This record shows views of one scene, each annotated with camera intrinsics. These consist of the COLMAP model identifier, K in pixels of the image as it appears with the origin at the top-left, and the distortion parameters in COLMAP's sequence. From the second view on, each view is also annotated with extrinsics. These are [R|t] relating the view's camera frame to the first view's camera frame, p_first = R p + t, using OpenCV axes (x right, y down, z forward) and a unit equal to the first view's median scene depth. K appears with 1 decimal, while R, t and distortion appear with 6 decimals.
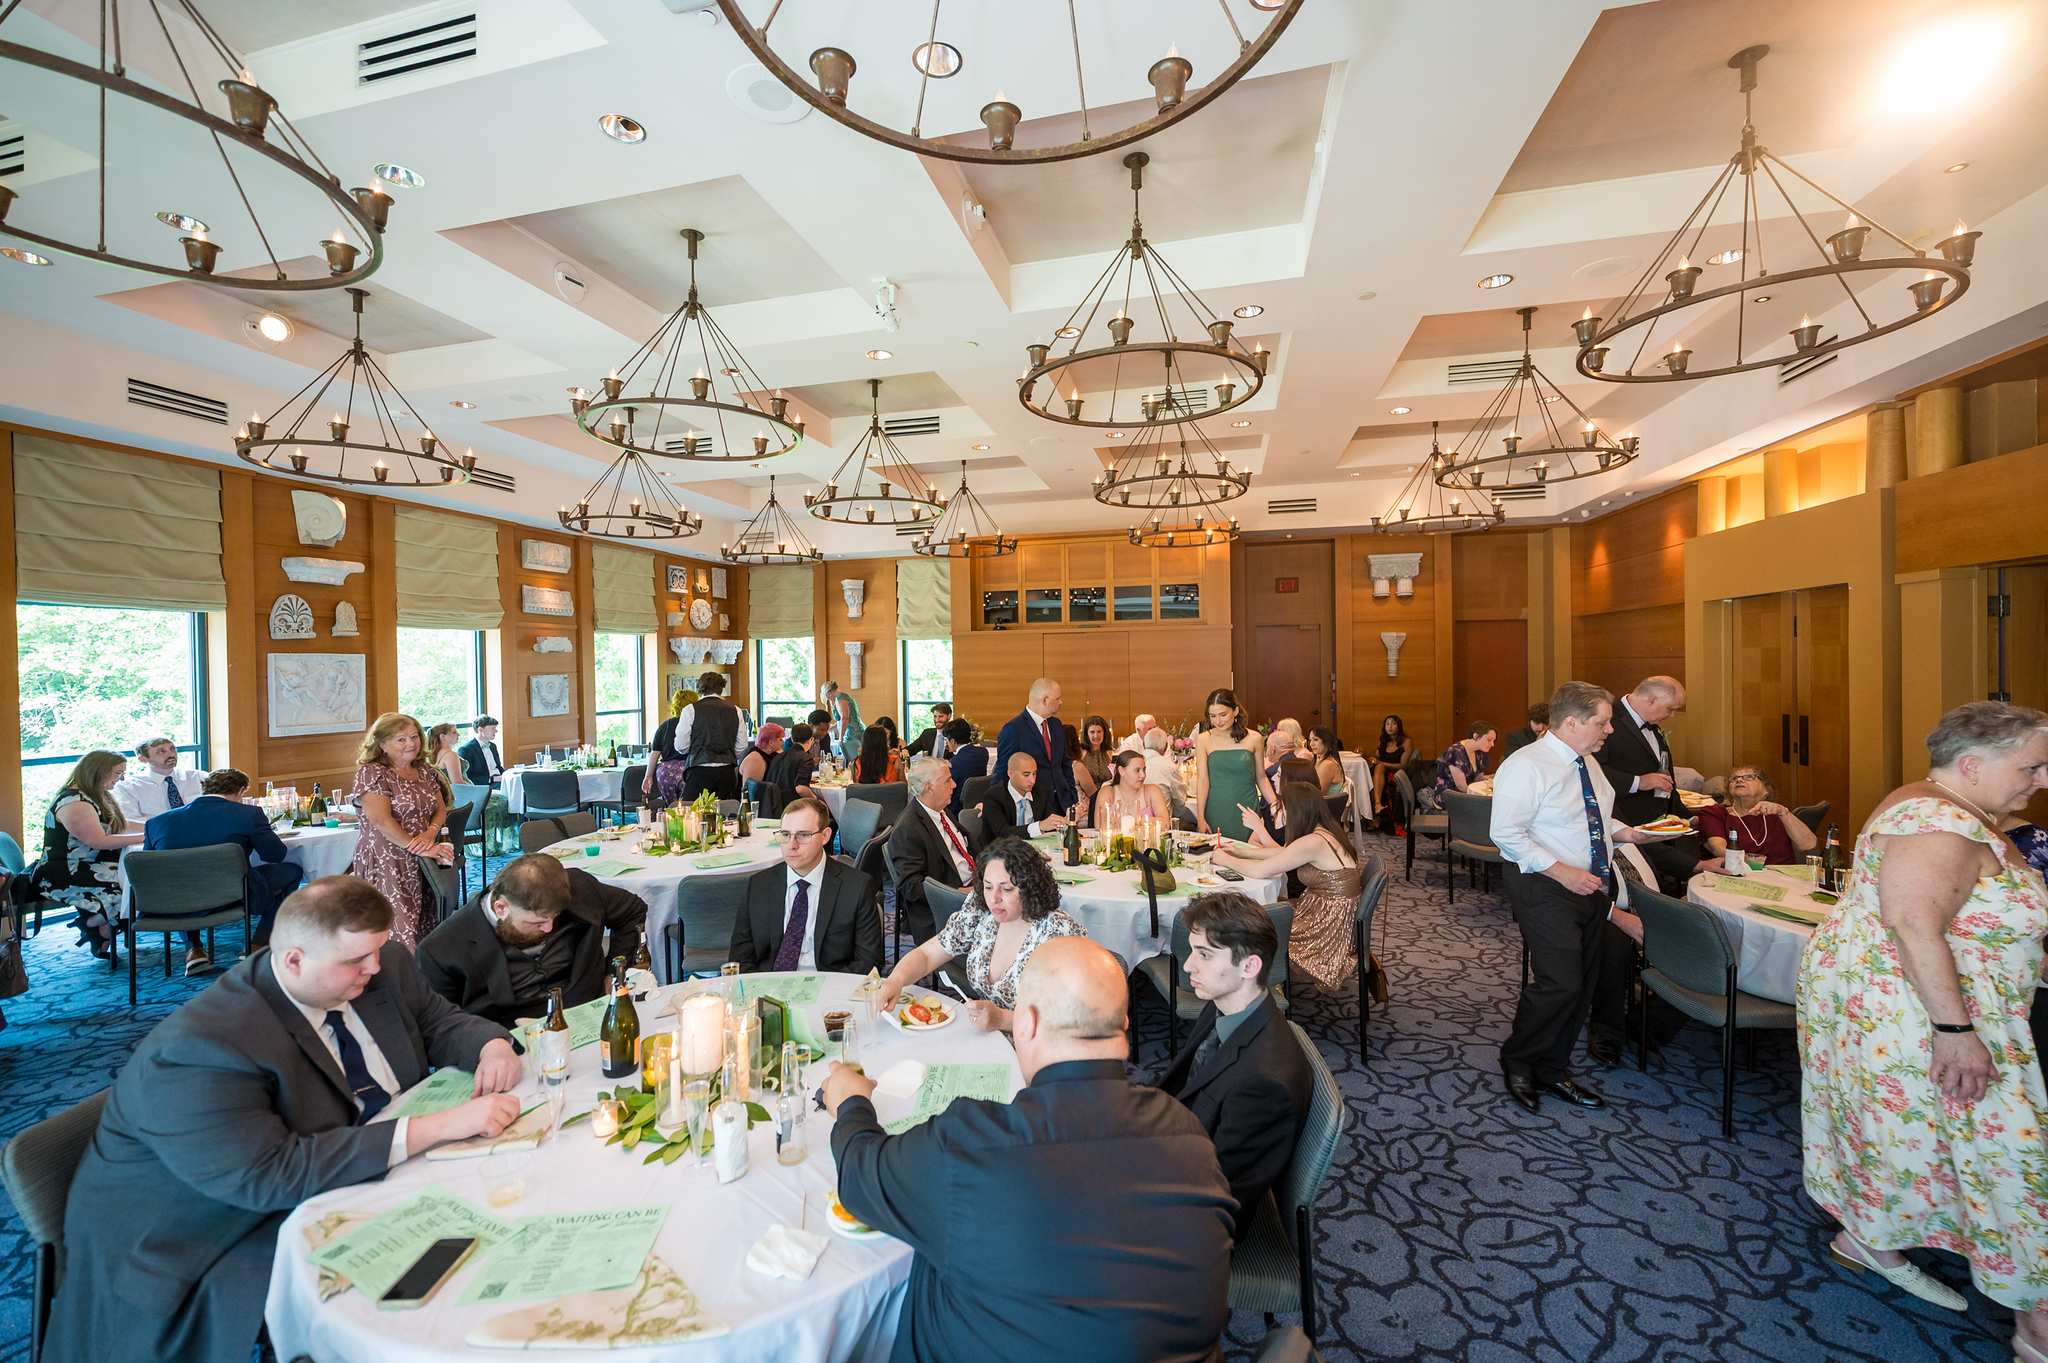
lens RADIAL K [[800.0, 0, 1034.2], [0, 800.0, 669.6], [0, 0, 1]] dist [-0.003903, 0.000447]
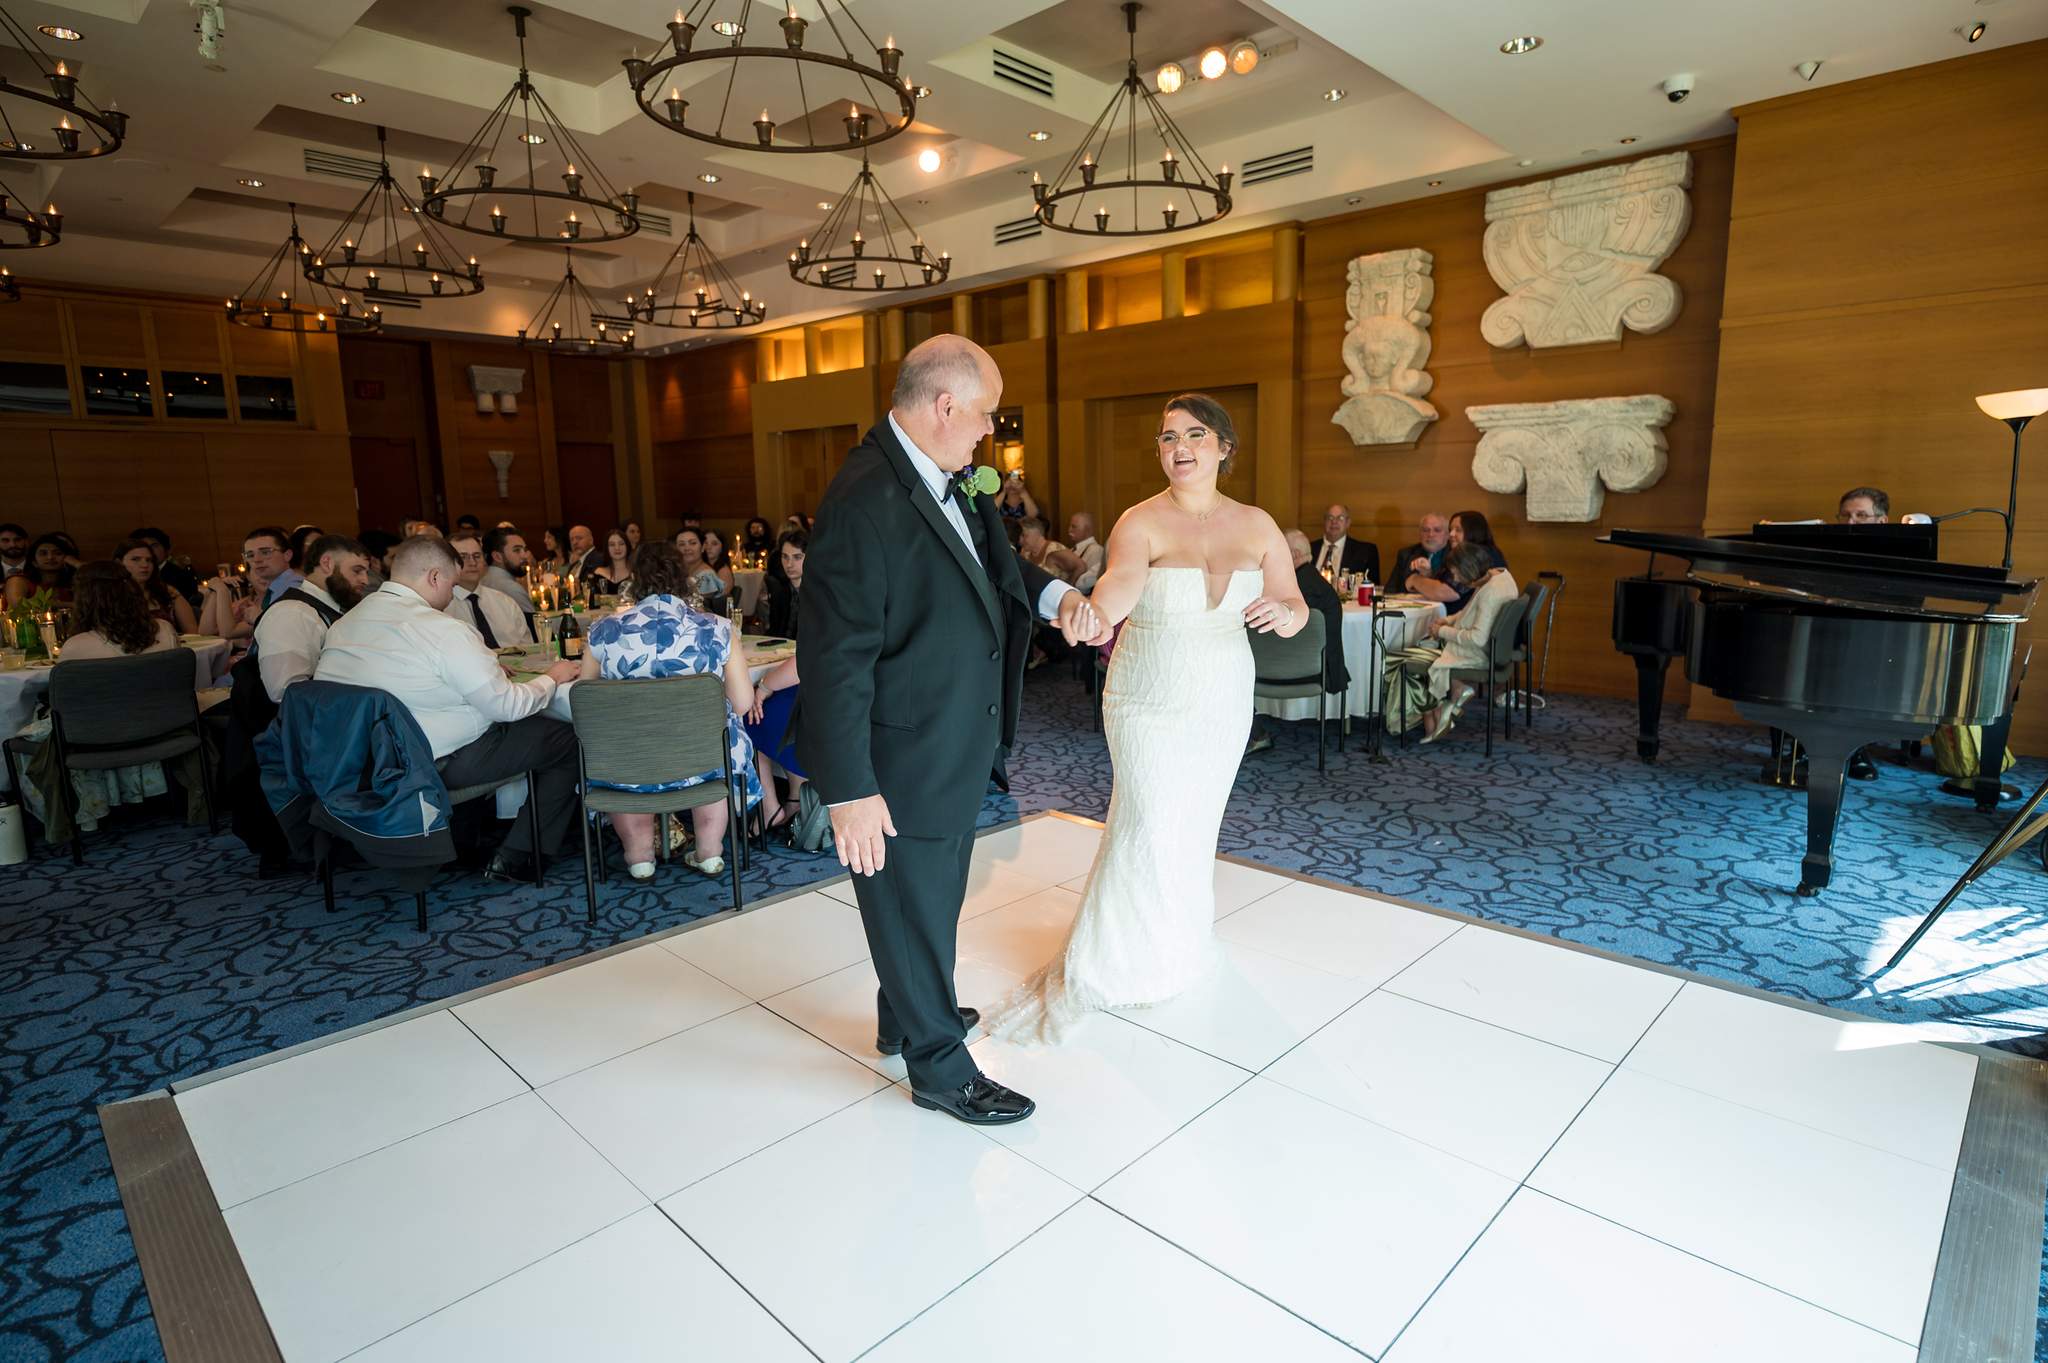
lens RADIAL K [[1050.7, 0, 1032.8], [0, 1050.7, 684.7], [0, 0, 1]] dist [-0.003488, 0.001846]
pose [[0.478400, -0.150040, 0.865229, -0.400037], [0.019145, 0.986843, 0.160544, 0.042523], [-0.877934, -0.060239, 0.474978, -0.186911]]
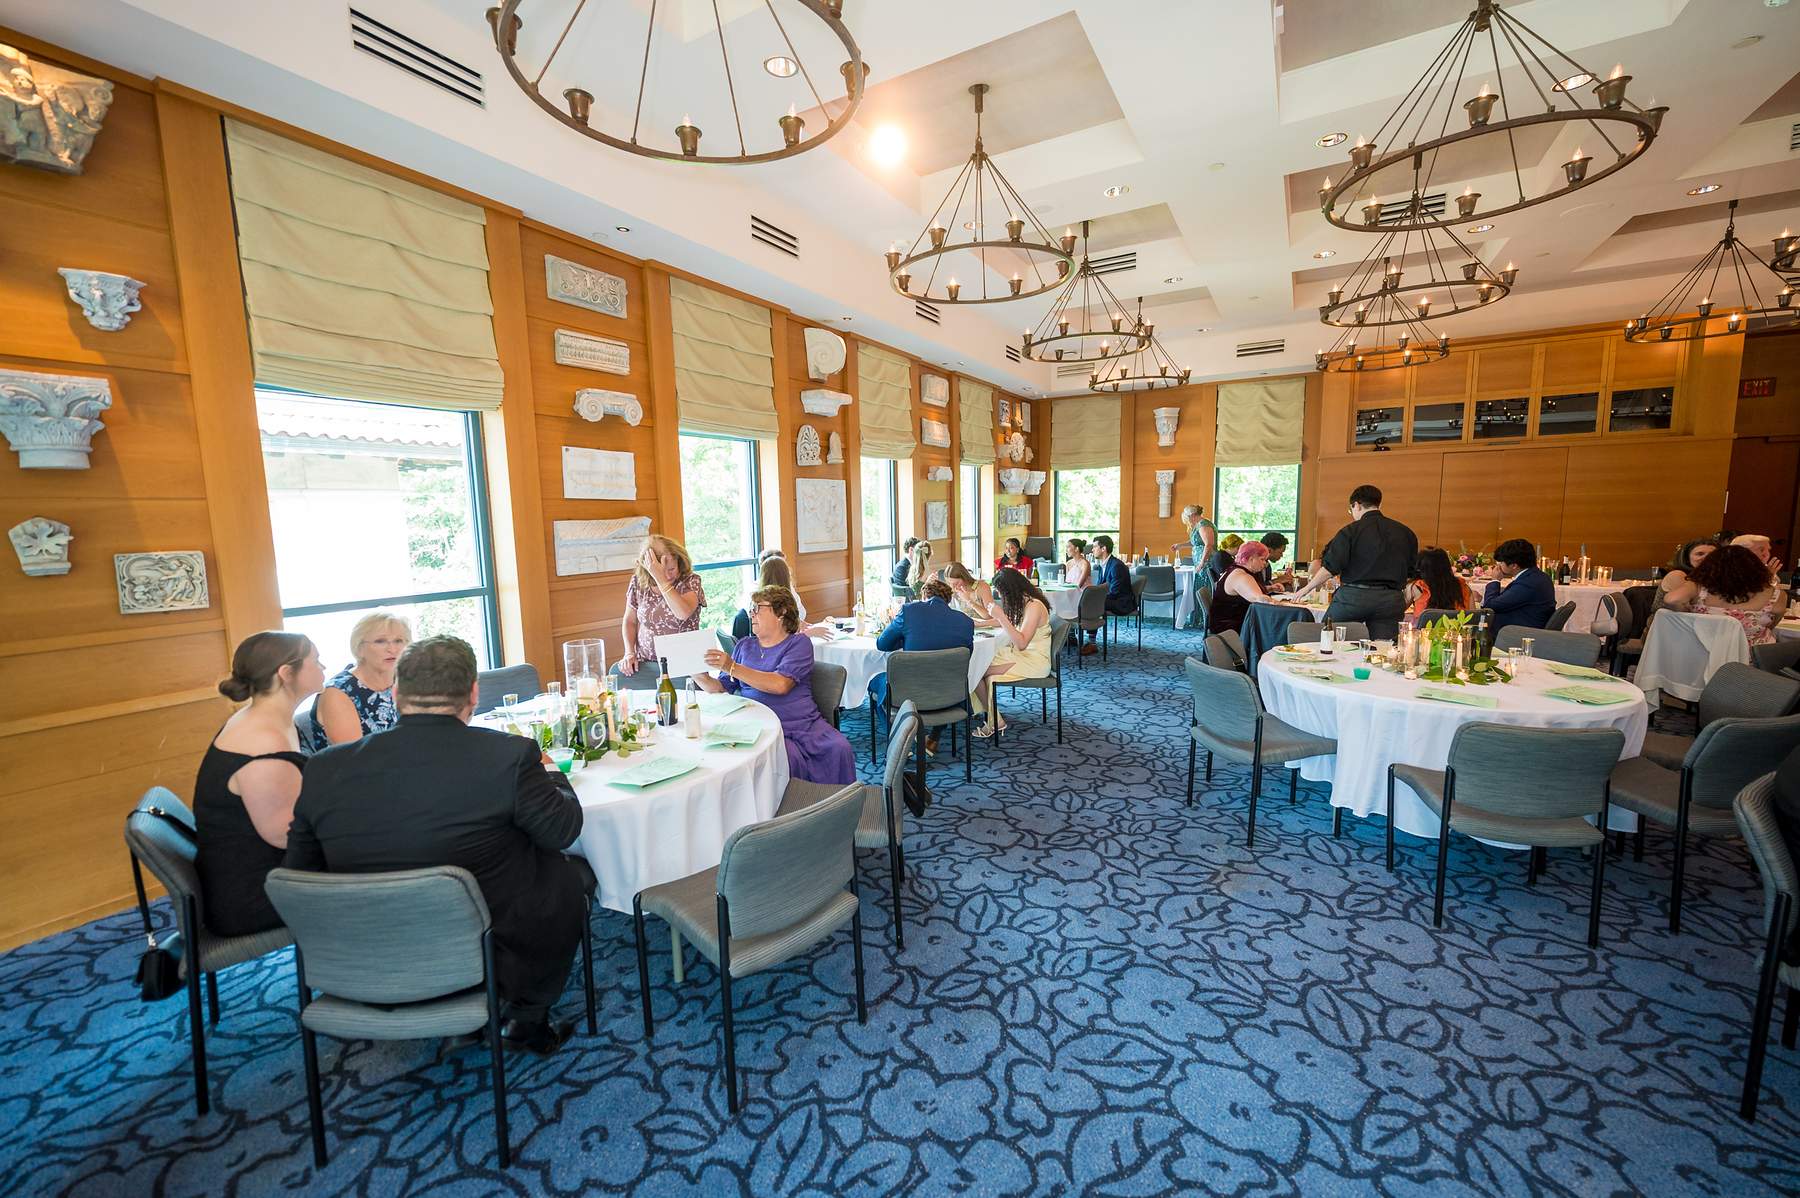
lens RADIAL K [[703.1, 0, 901.9], [0, 703.1, 591.1], [0, 0, 1]] dist [-0.003903, 0.000447]
pose [[0.964489, 0.023656, -0.263063, -0.375435], [0.006504, 0.993552, 0.113190, 0.017491], [0.264044, -0.110882, 0.958116, 0.050870]]
